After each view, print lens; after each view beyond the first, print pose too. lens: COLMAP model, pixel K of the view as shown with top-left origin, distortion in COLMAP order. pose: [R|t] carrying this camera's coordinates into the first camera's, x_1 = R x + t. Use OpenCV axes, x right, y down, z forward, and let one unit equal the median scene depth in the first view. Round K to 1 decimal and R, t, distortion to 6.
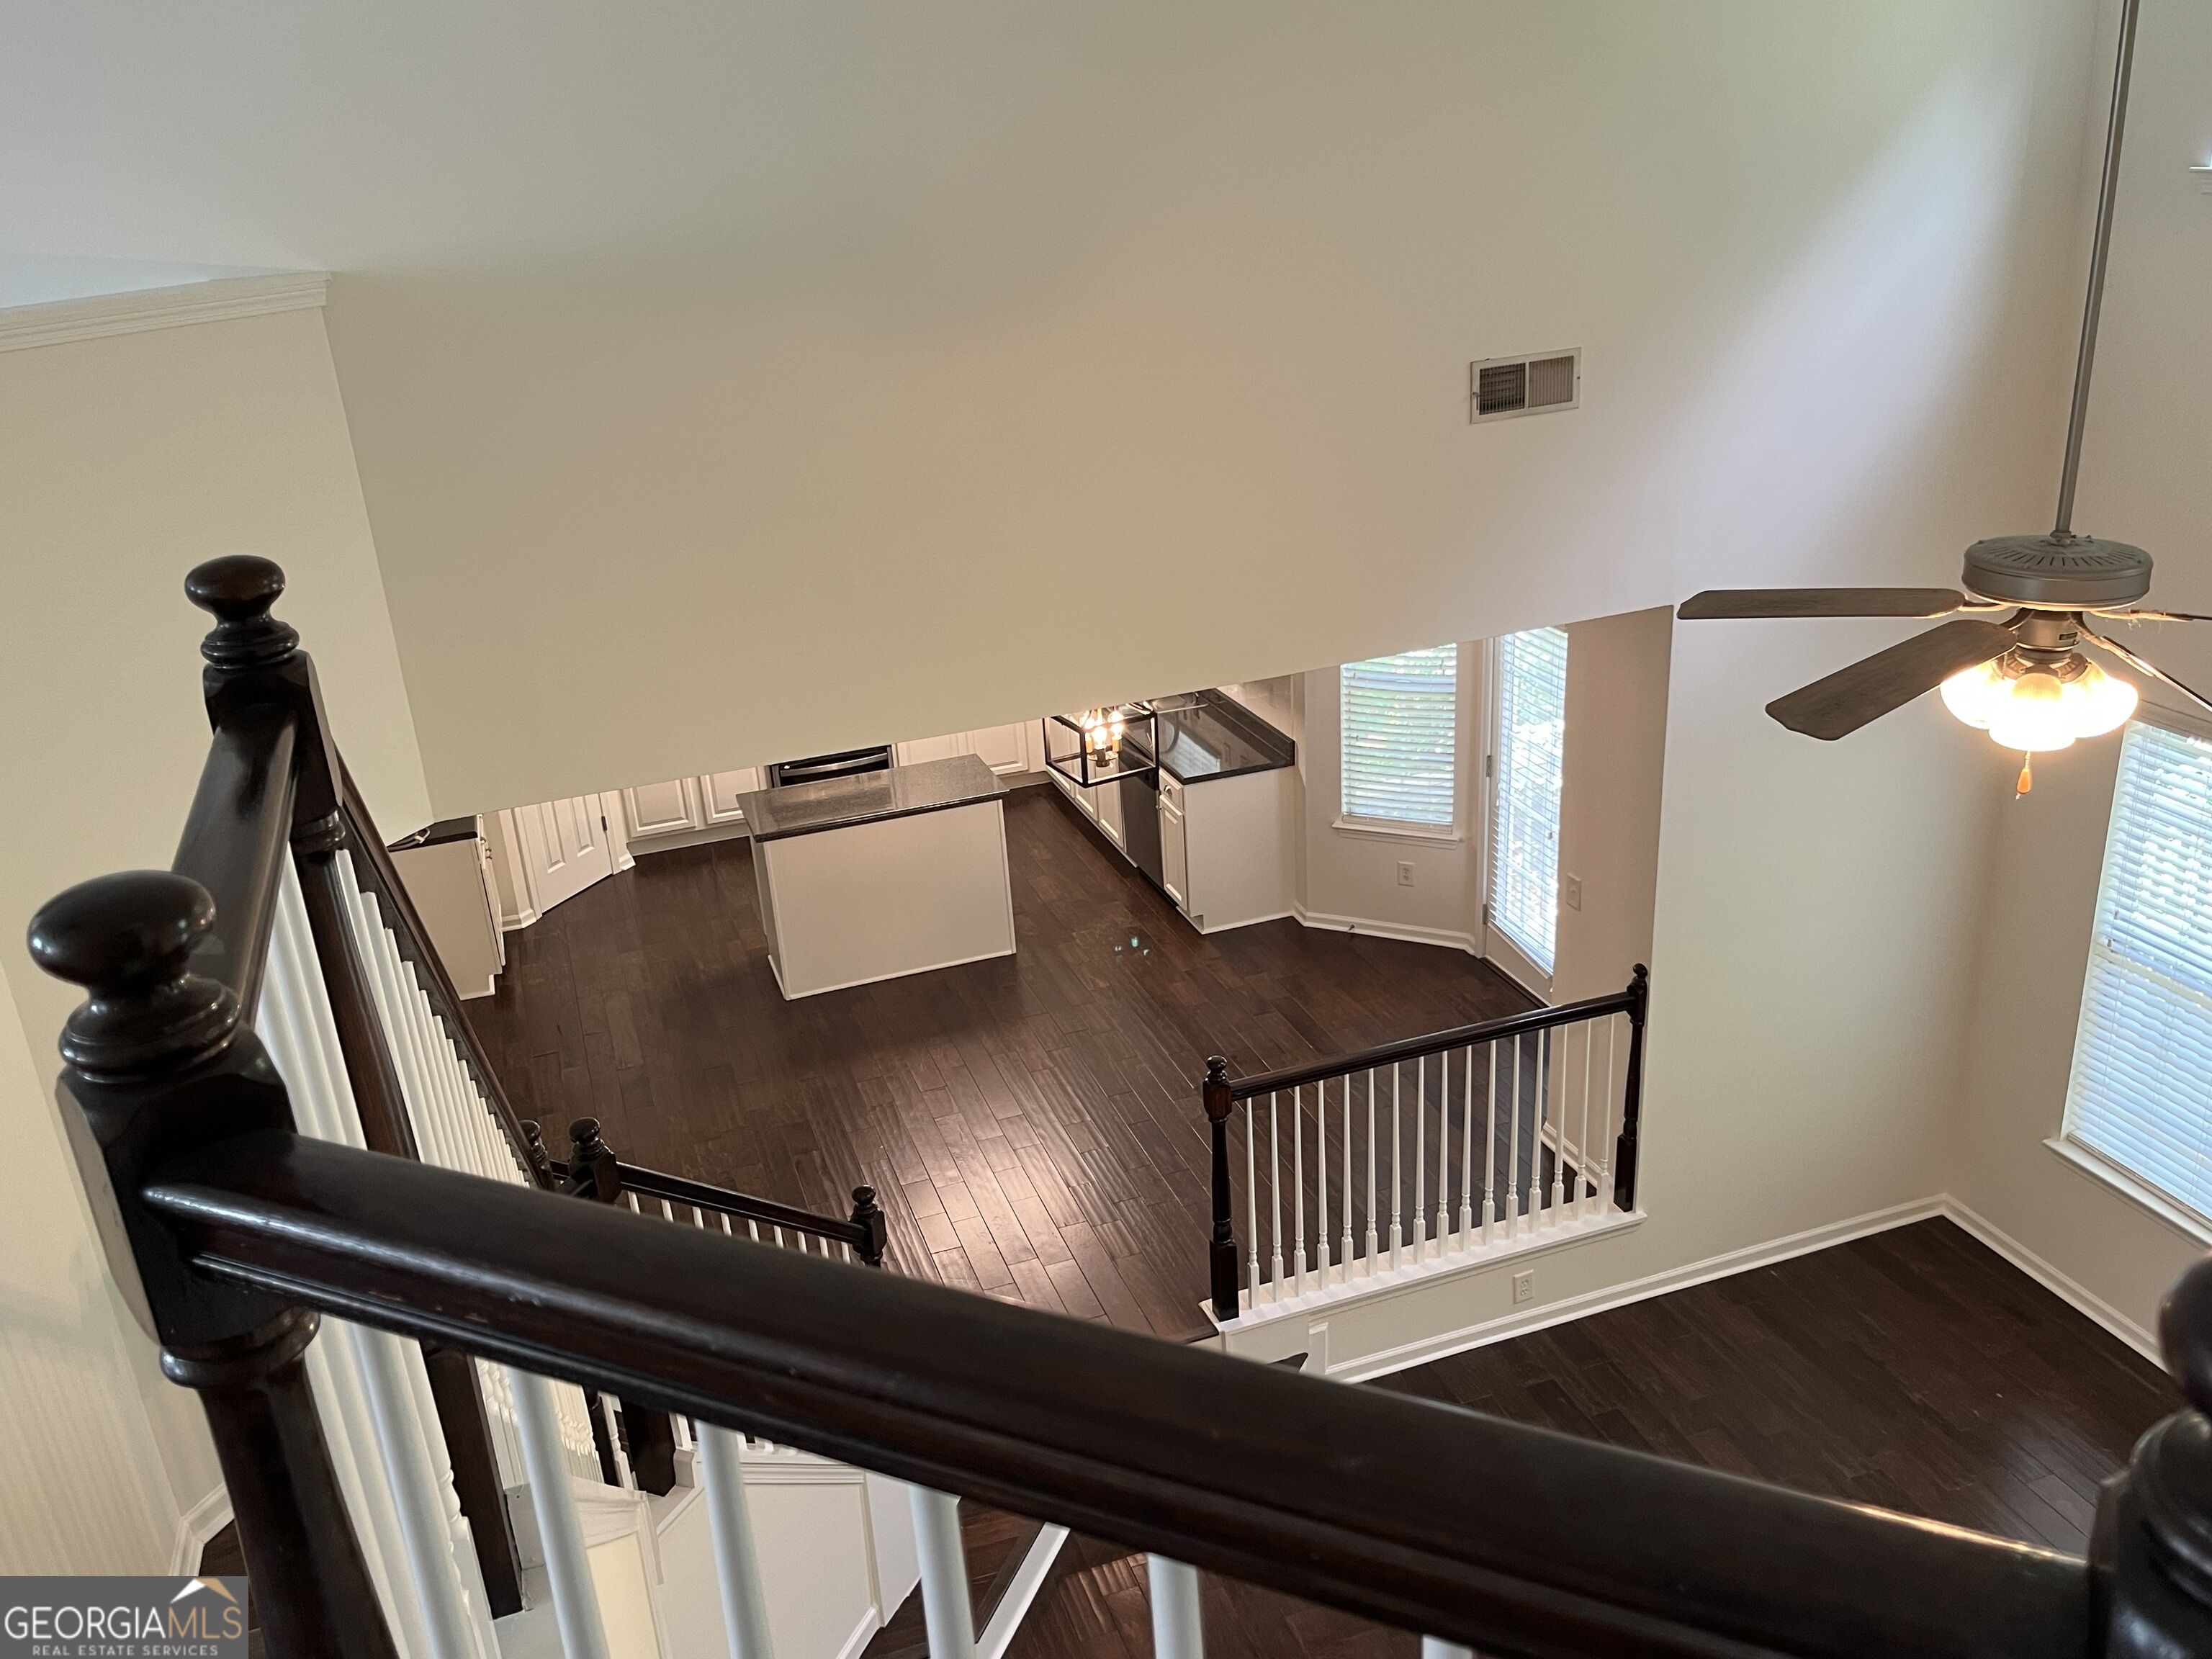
lens RADIAL K [[1825.4, 0, 1112.2], [0, 1825.4, 830.3], [0, 0, 1]] dist [0.003908, -0.004529]
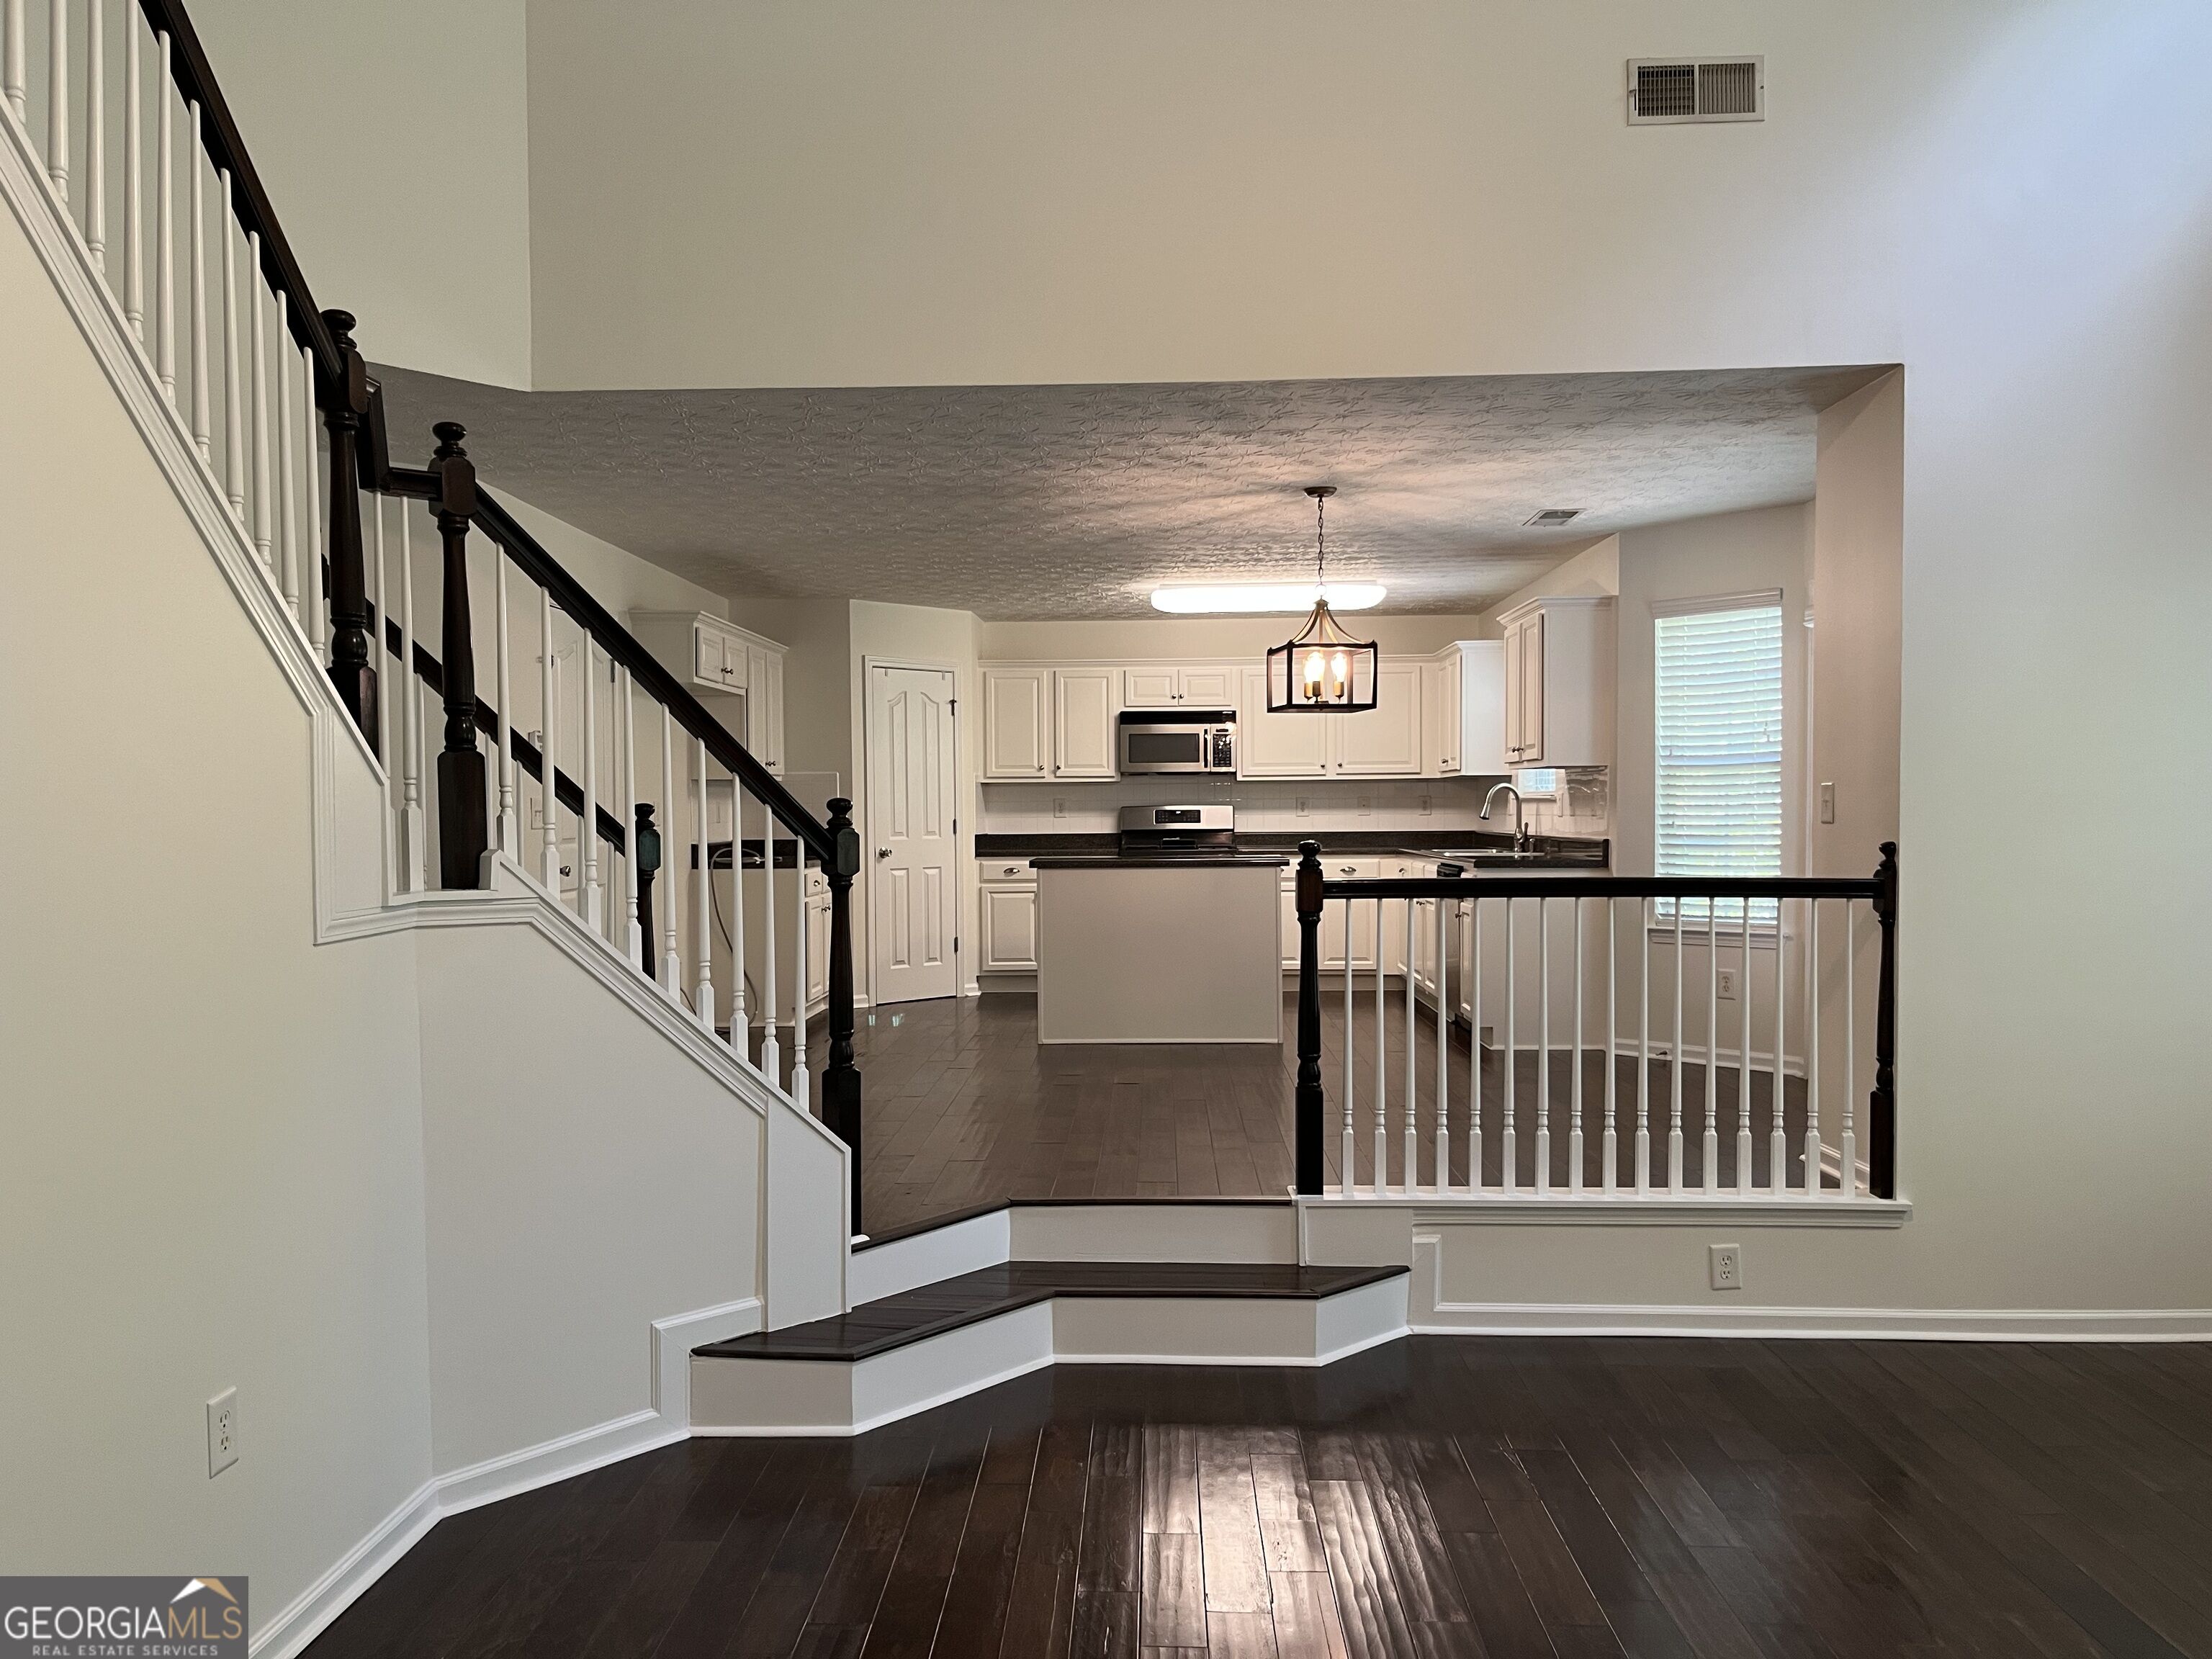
lens RADIAL K [[1682.8, 0, 1099.4], [0, 1682.8, 834.8], [0, 0, 1]] dist [0.053805, -0.087762]
pose [[0.929324, 0.062581, -0.363923, 0.237246], [-0.187484, 0.929023, -0.319009, 0.369998], [0.318129, 0.364692, 0.875096, 0.240262]]
